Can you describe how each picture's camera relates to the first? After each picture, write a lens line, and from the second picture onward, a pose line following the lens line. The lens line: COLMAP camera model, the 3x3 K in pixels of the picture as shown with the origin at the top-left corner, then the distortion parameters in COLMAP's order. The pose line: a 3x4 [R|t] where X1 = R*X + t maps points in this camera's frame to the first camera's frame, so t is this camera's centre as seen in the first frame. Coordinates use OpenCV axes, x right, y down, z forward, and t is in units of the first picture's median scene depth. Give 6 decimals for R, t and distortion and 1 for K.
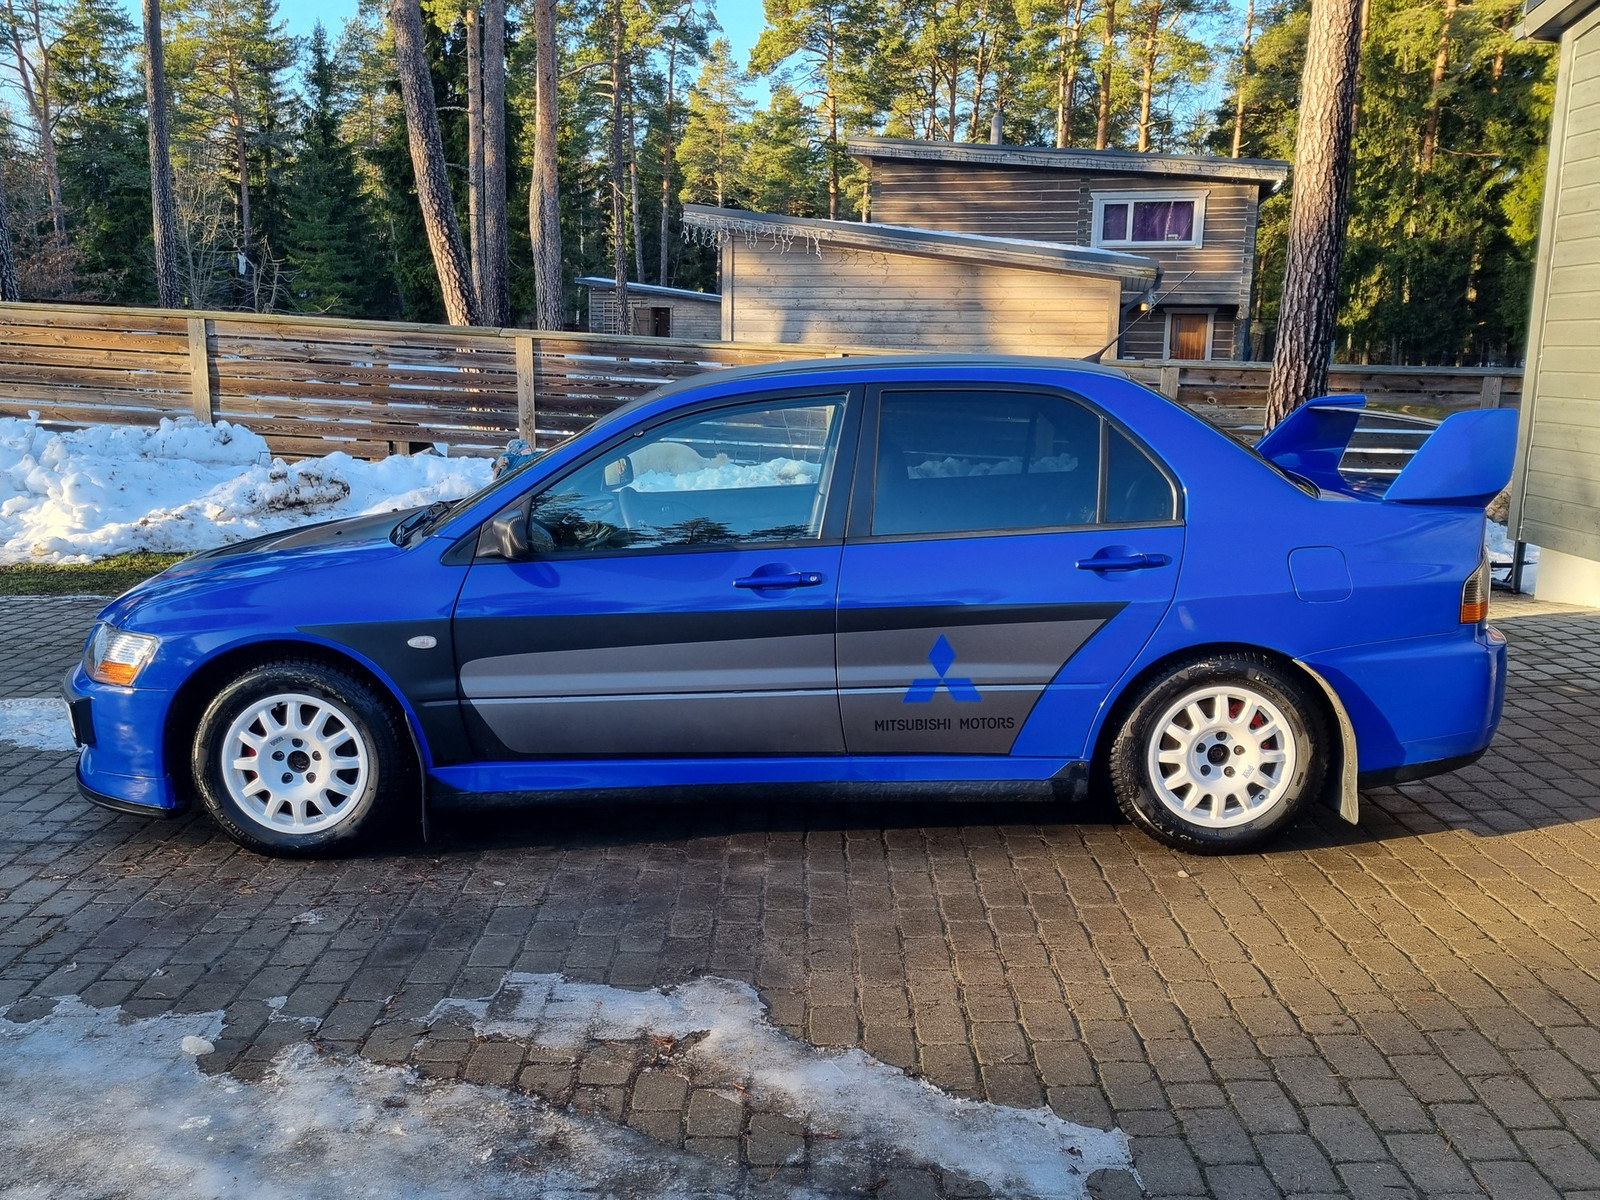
lens RADIAL K [[1385.6, 0, 800.0], [0, 1385.6, 600.0], [0, 0, 1]] dist [0.057103, -0.008482]
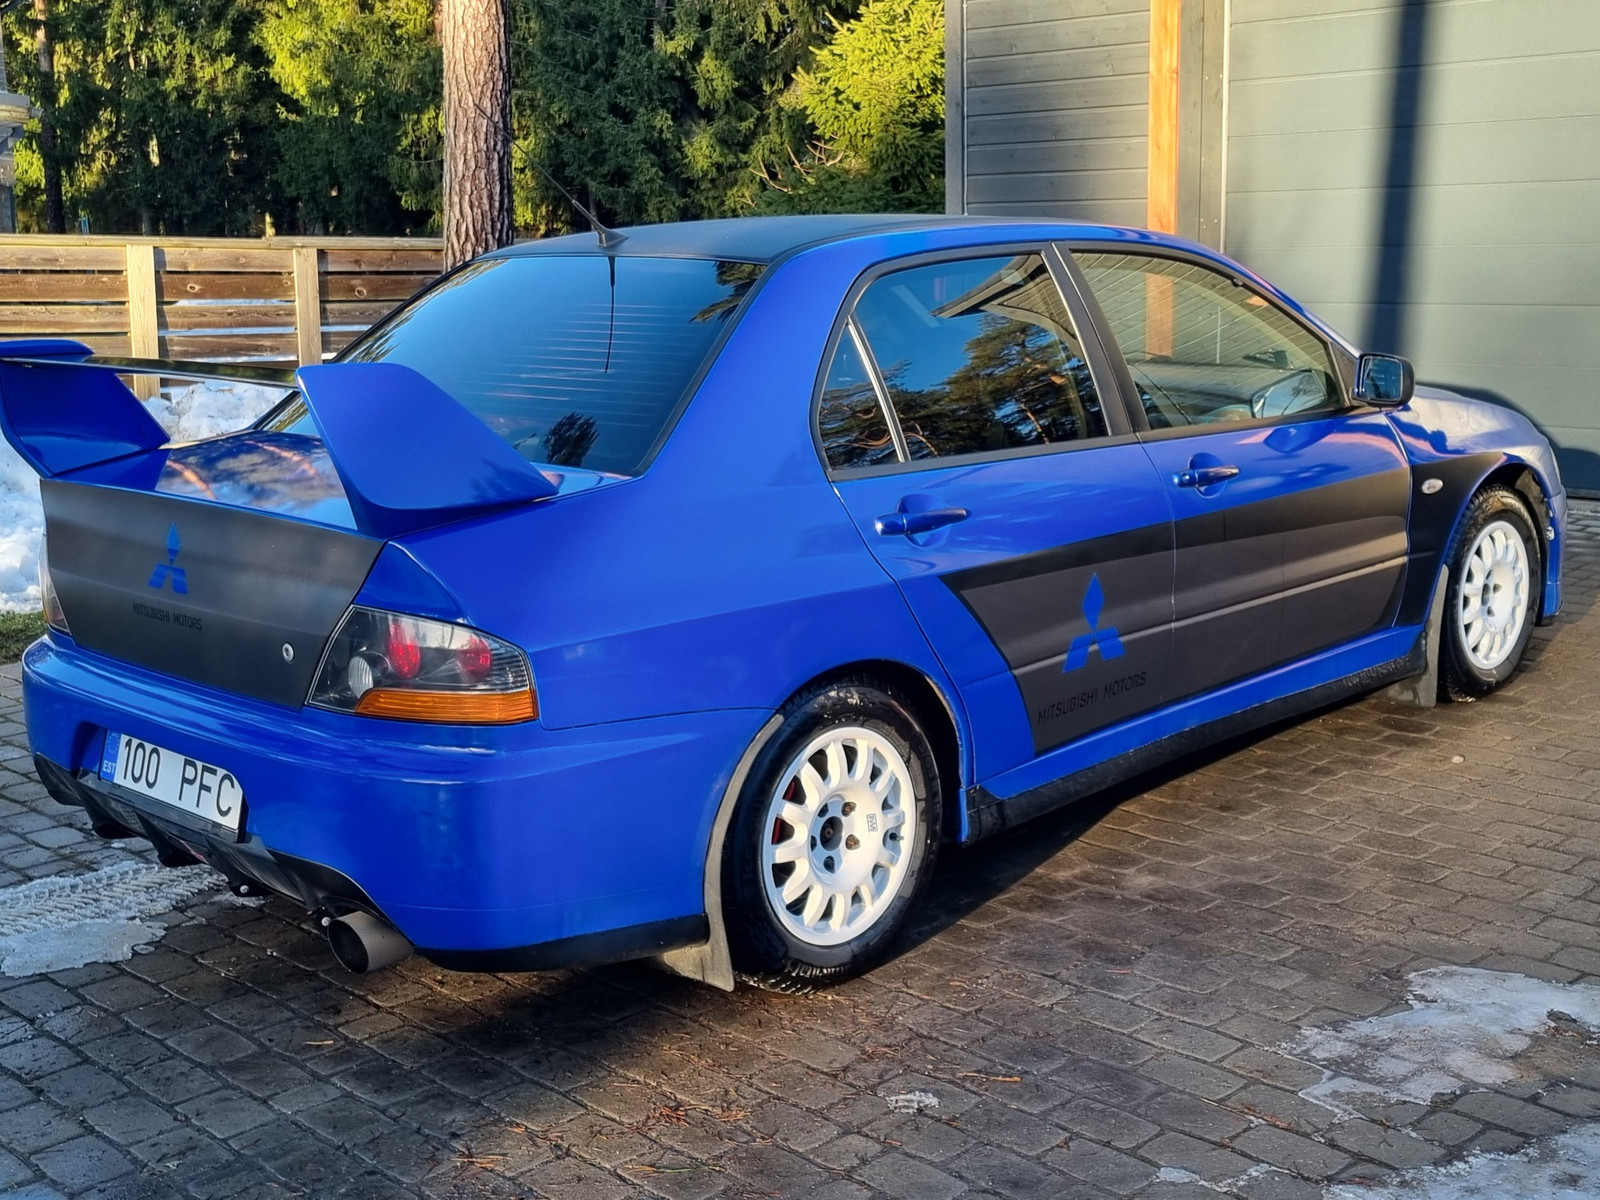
lens RADIAL K [[1930.8, 0, 826.1], [0, 1930.8, 639.7], [0, 0, 1]] dist [0.016095, 0.096145]
pose [[0.710659, -0.174354, 0.681590, -0.842780], [0.154166, 0.983852, 0.090933, -0.060326], [-0.686438, 0.040456, 0.726062, 0.333023]]
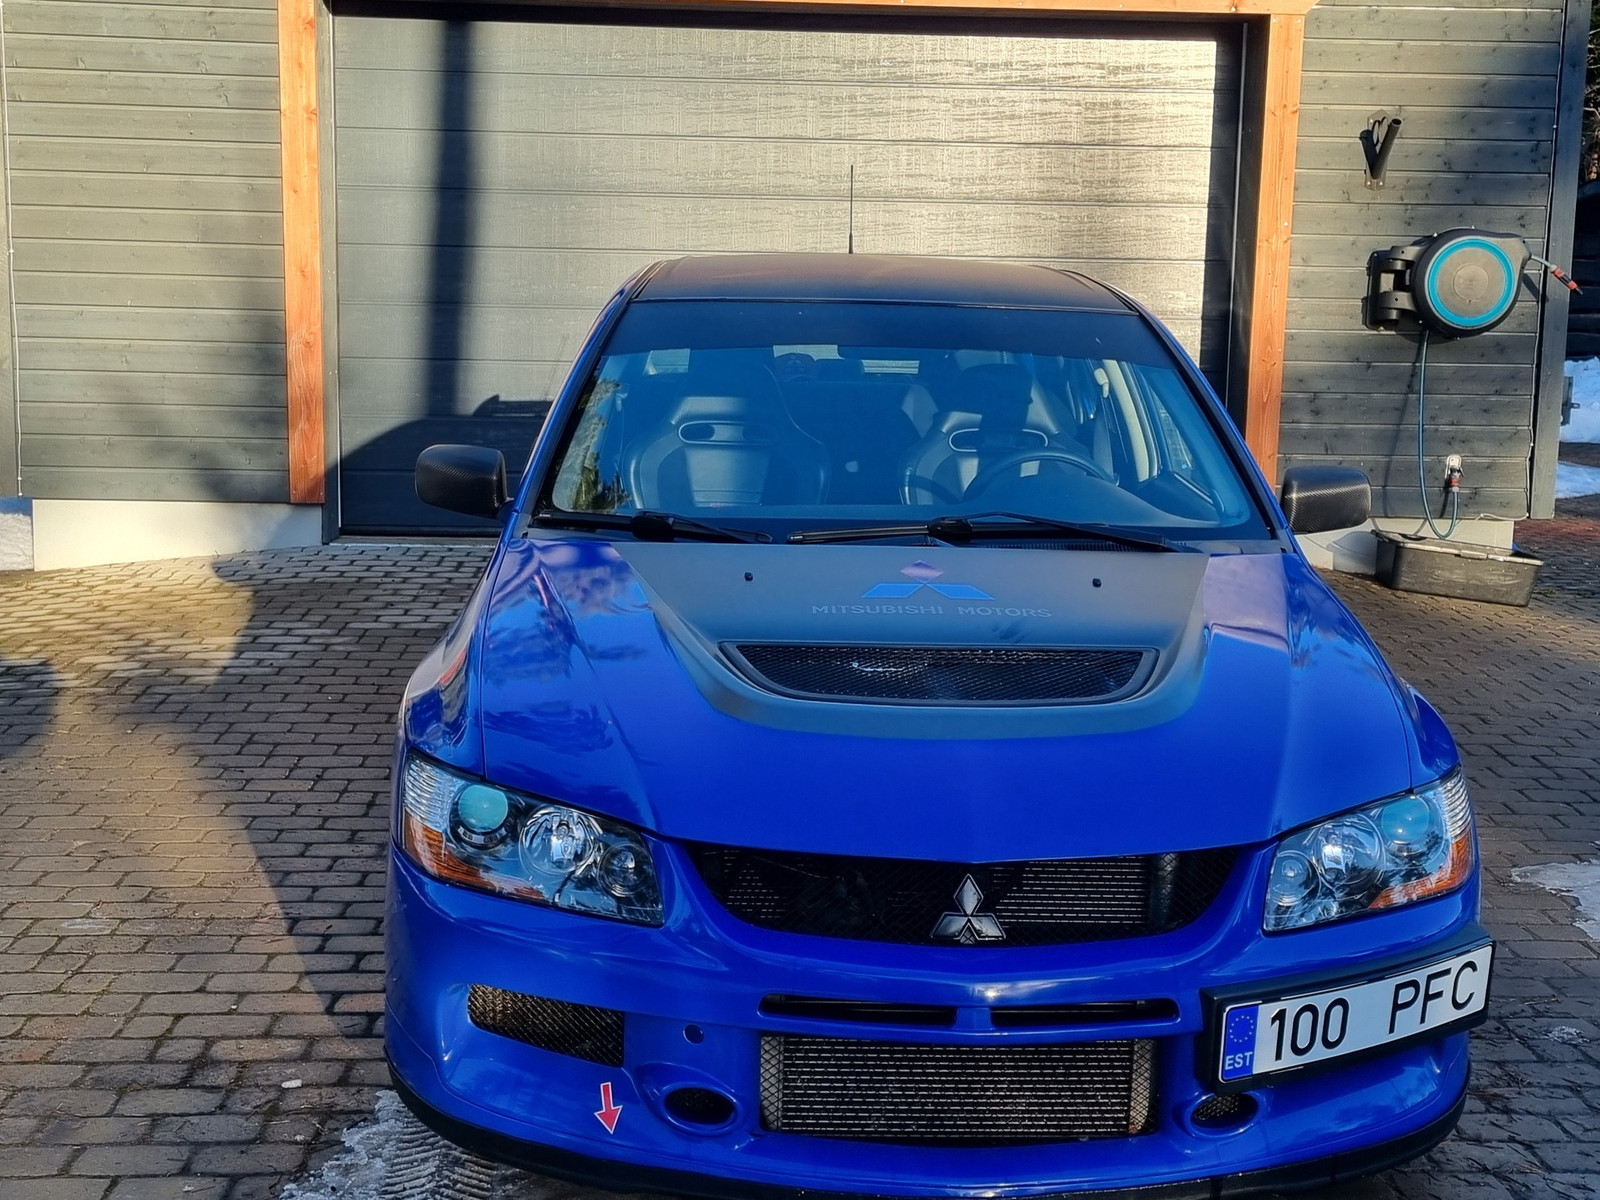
lens RADIAL K [[2062.0, 0, 824.0], [0, 2062.0, 595.6], [0, 0, 1]] dist [0.032139, 0.054292]
pose [[-0.036679, -0.160816, 0.986303, -1.215838], [0.160149, 0.973265, 0.164646, -0.208832], [-0.986411, 0.163995, -0.009944, 1.197976]]
